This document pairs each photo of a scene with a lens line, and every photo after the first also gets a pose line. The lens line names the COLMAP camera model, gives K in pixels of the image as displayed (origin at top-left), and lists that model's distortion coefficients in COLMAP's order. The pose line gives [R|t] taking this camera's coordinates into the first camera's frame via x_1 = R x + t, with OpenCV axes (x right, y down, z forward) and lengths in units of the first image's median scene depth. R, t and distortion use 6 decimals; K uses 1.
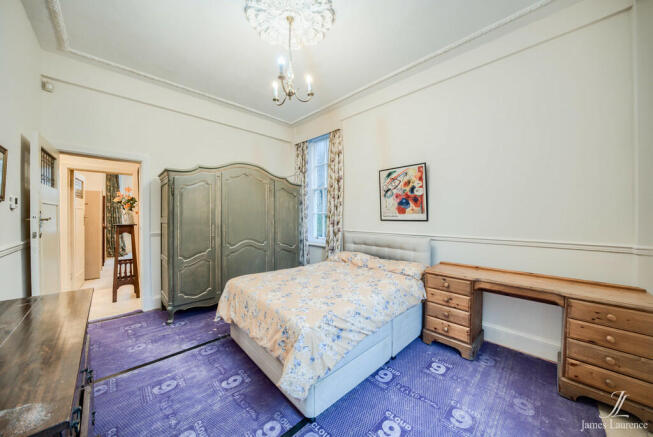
lens RADIAL K [[225.8, 0, 320.1], [0, 225.8, 212.9], [0, 0, 1]] dist [-0.027160, 0.000026]
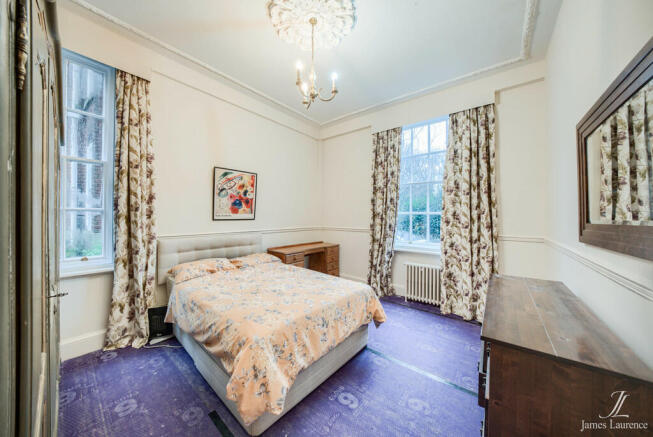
lens RADIAL K [[225.8, 0, 320.1], [0, 225.8, 212.9], [0, 0, 1]] dist [-0.027160, 0.000026]
pose [[-0.133682, 0.009626, 0.990978, -0.777545], [-0.019904, 0.999725, -0.012396, 0.006157], [-0.990824, -0.021382, -0.133453, 0.755405]]
